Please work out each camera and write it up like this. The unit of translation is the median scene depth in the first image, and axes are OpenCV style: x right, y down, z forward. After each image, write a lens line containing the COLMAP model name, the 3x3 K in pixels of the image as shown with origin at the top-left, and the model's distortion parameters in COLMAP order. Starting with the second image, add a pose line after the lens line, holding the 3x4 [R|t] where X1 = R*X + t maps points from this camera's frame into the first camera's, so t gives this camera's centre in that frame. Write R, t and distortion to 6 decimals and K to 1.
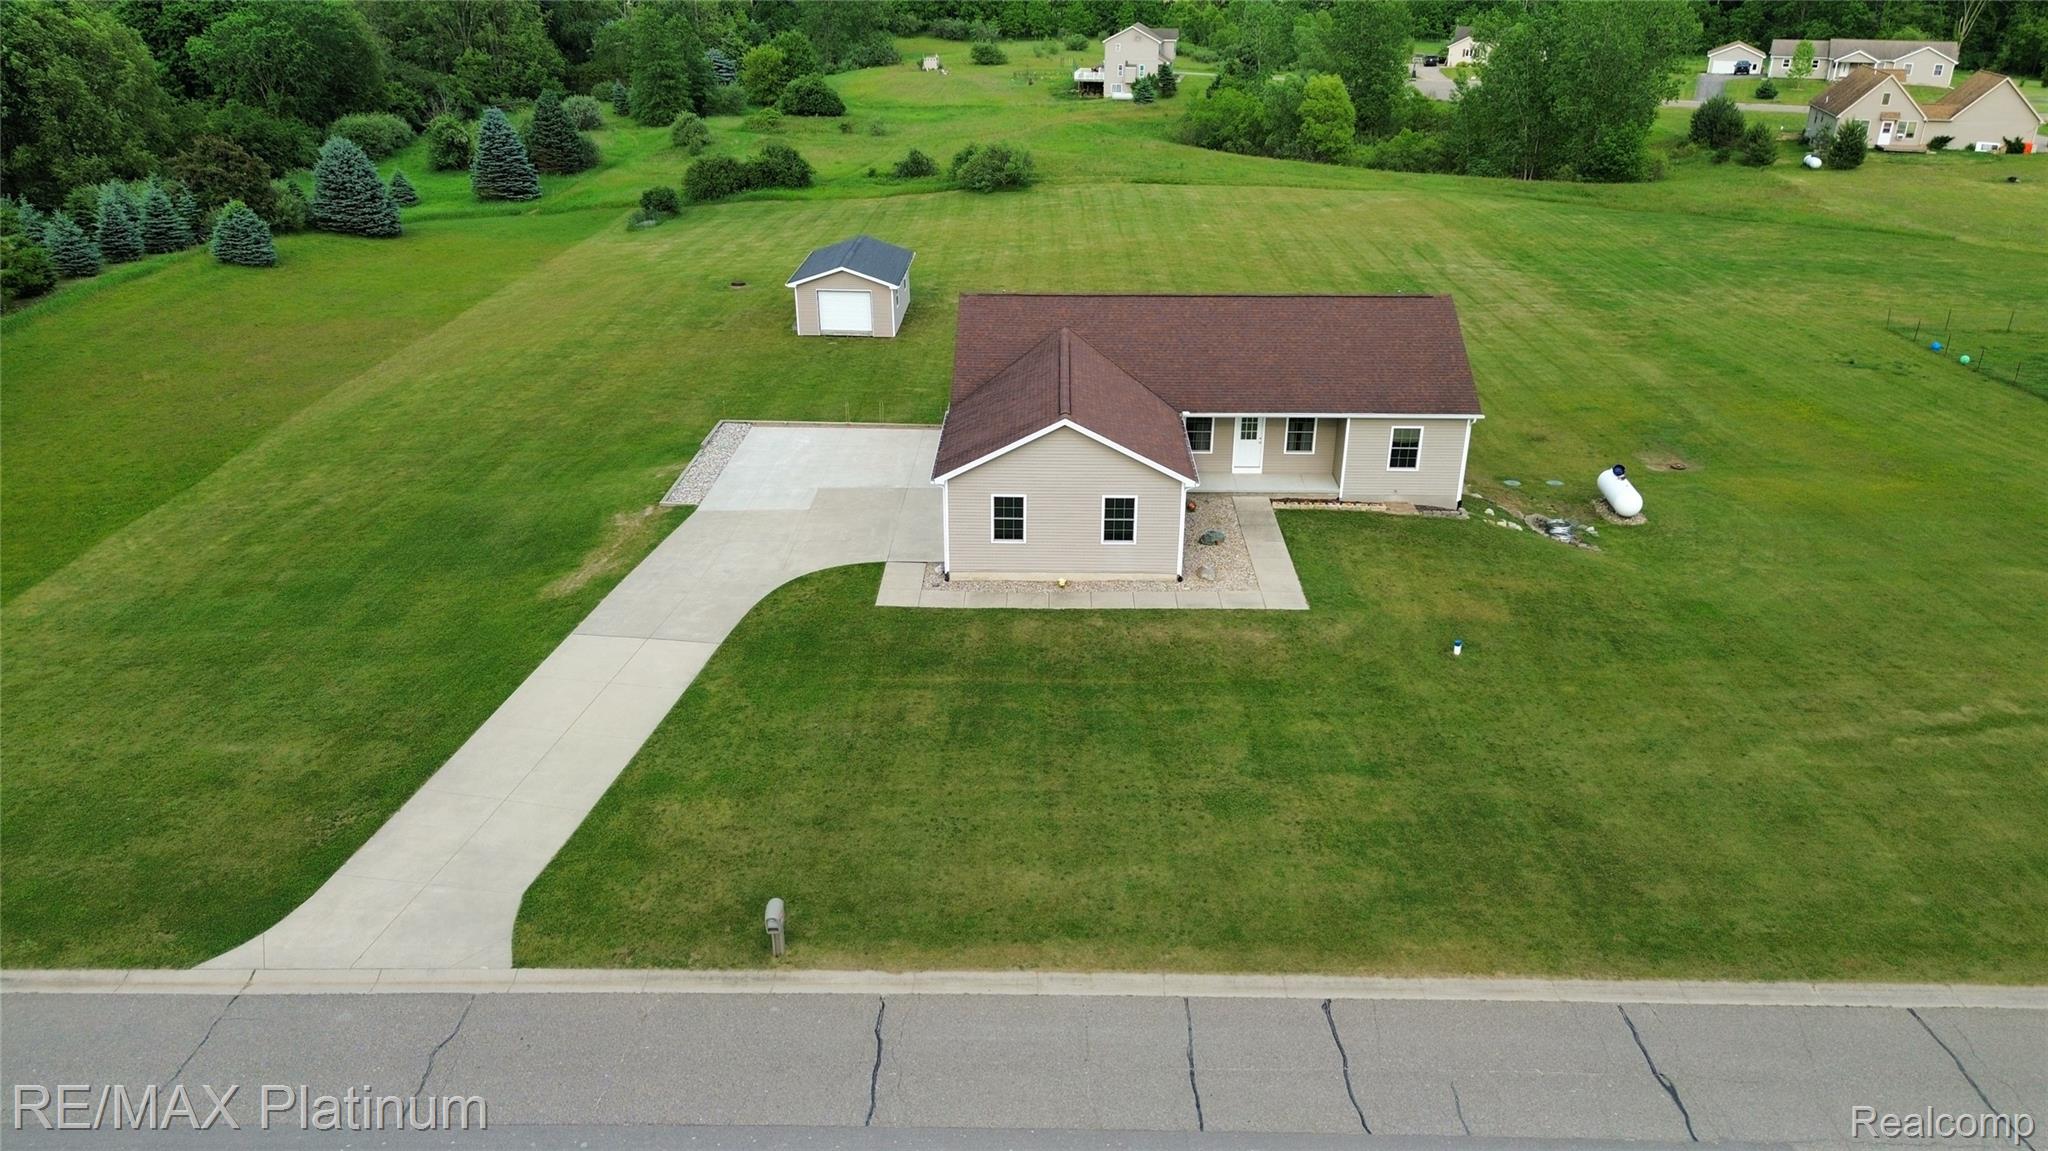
lens RADIAL K [[1426.1, 0, 1024.3], [0, 1426.1, 585.4], [0, 0, 1]] dist [0.053775, -0.038173]
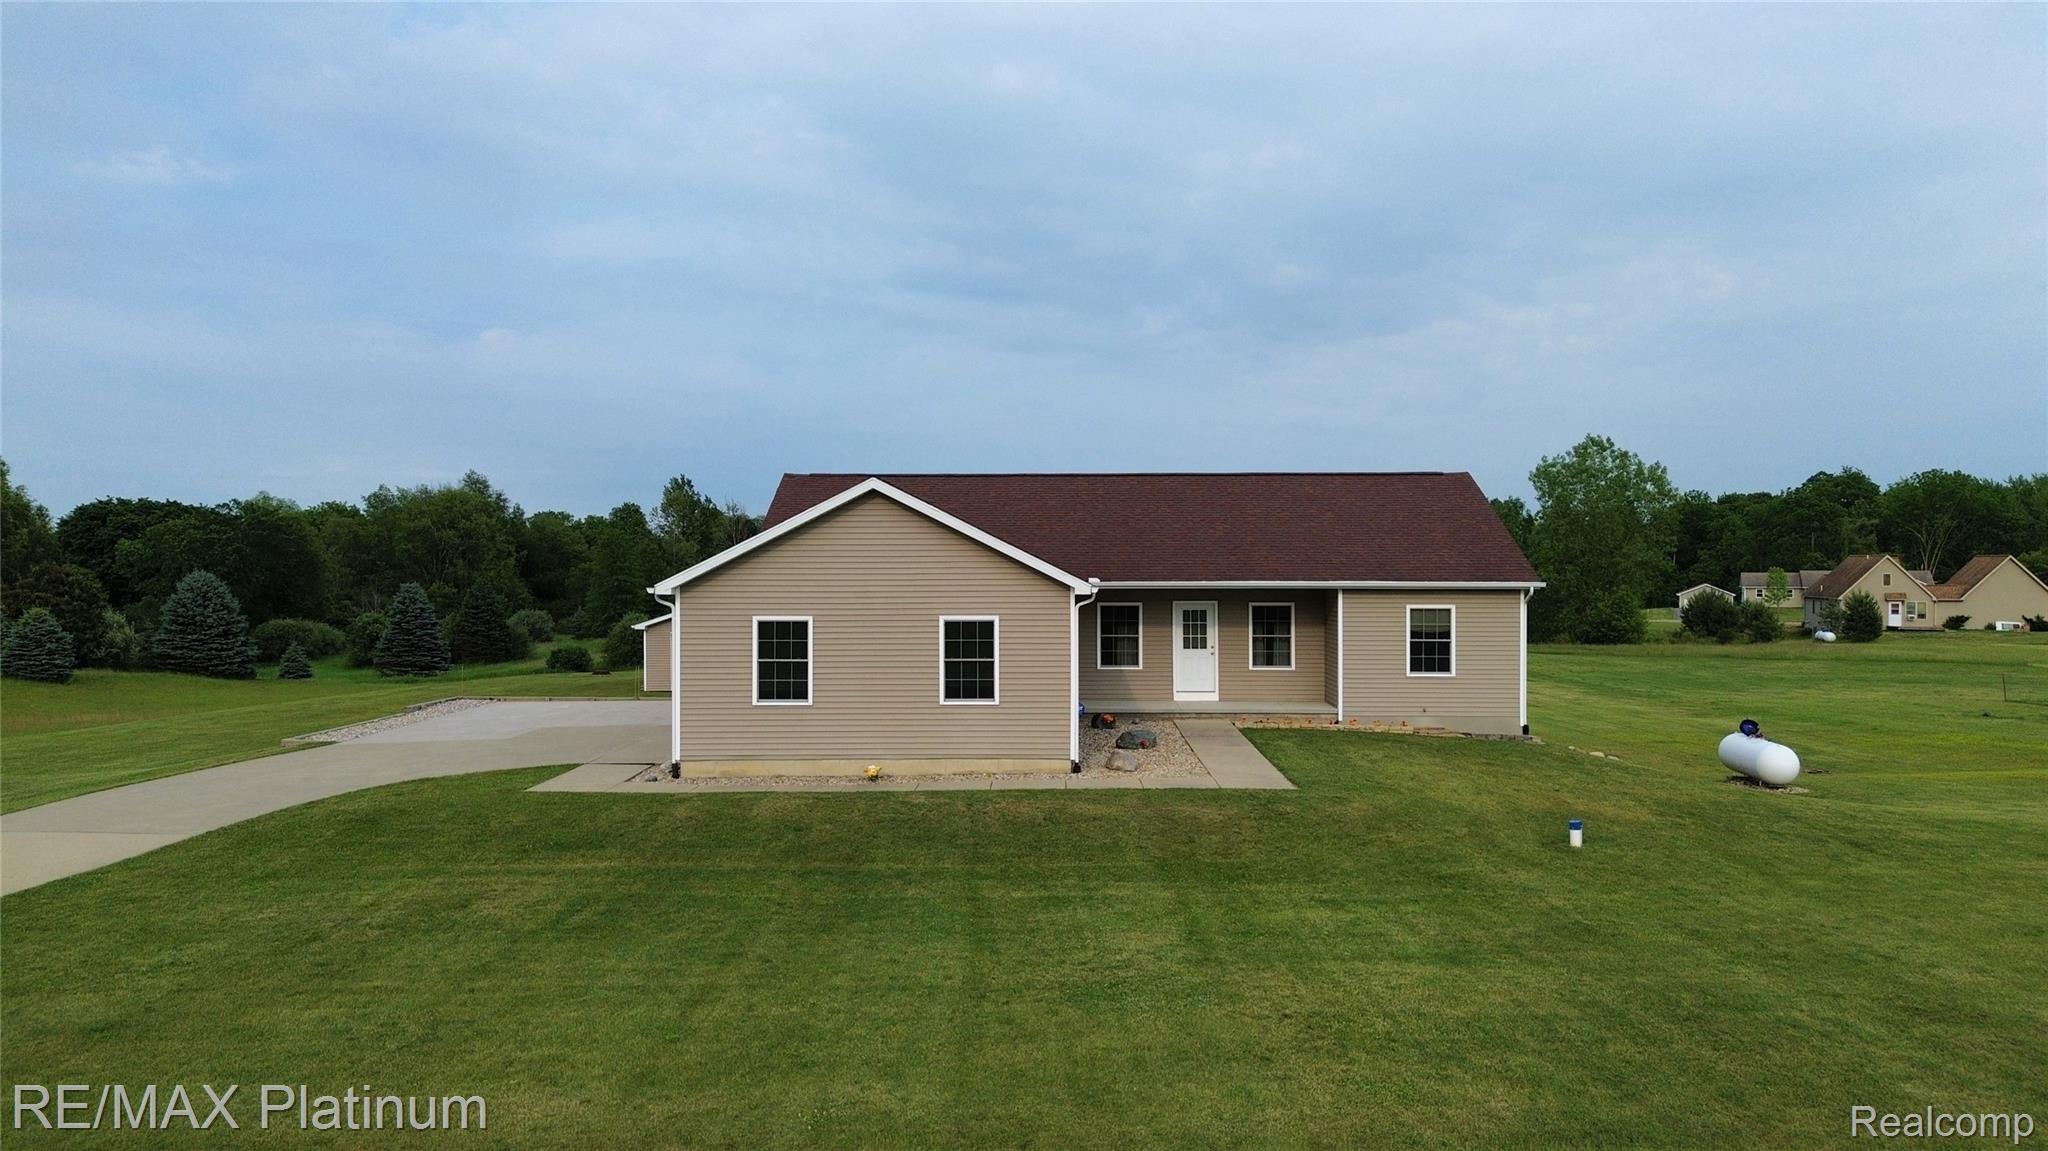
lens RADIAL K [[1426.1, 0, 1029.4], [0, 1426.1, 579.8], [0, 0, 1]] dist [0.053775, -0.038173]
pose [[0.999978, -0.004586, 0.004689, 0.077718], [0.006111, 0.911180, -0.411963, 0.146919], [-0.002384, 0.411983, 0.911189, 0.385402]]
